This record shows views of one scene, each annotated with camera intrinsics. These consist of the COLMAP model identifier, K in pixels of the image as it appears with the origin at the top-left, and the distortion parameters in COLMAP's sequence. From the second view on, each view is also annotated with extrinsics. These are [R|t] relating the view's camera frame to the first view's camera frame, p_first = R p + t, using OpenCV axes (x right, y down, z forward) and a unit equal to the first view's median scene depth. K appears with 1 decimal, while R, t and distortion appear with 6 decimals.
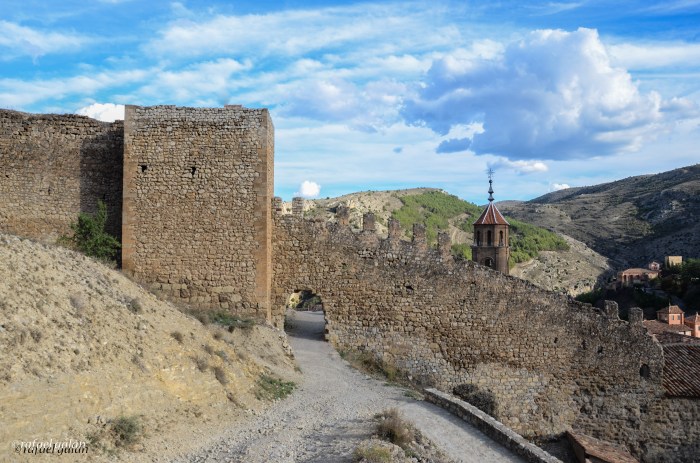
lens RADIAL K [[539.8, 0, 350.0], [0, 539.8, 231.5], [0, 0, 1]] dist [-0.159747, 0.118494]
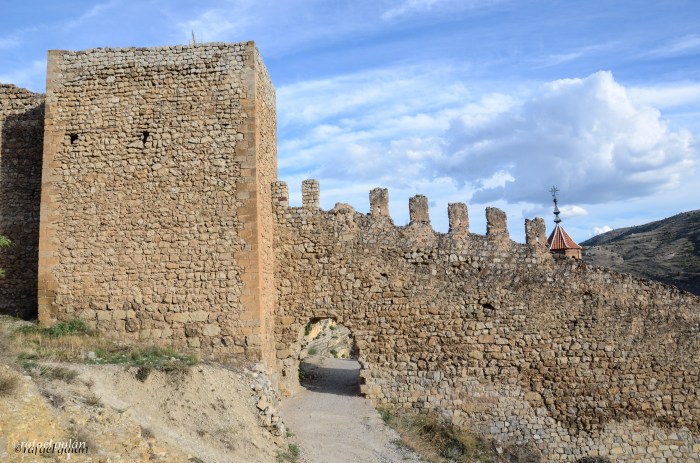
lens RADIAL K [[539.8, 0, 350.0], [0, 539.8, 231.5], [0, 0, 1]] dist [-0.159747, 0.118494]
pose [[0.994795, -0.057771, -0.083941, 0.005668], [0.049013, 0.993484, -0.102893, 0.074069], [0.089338, 0.098243, 0.991144, 0.350902]]
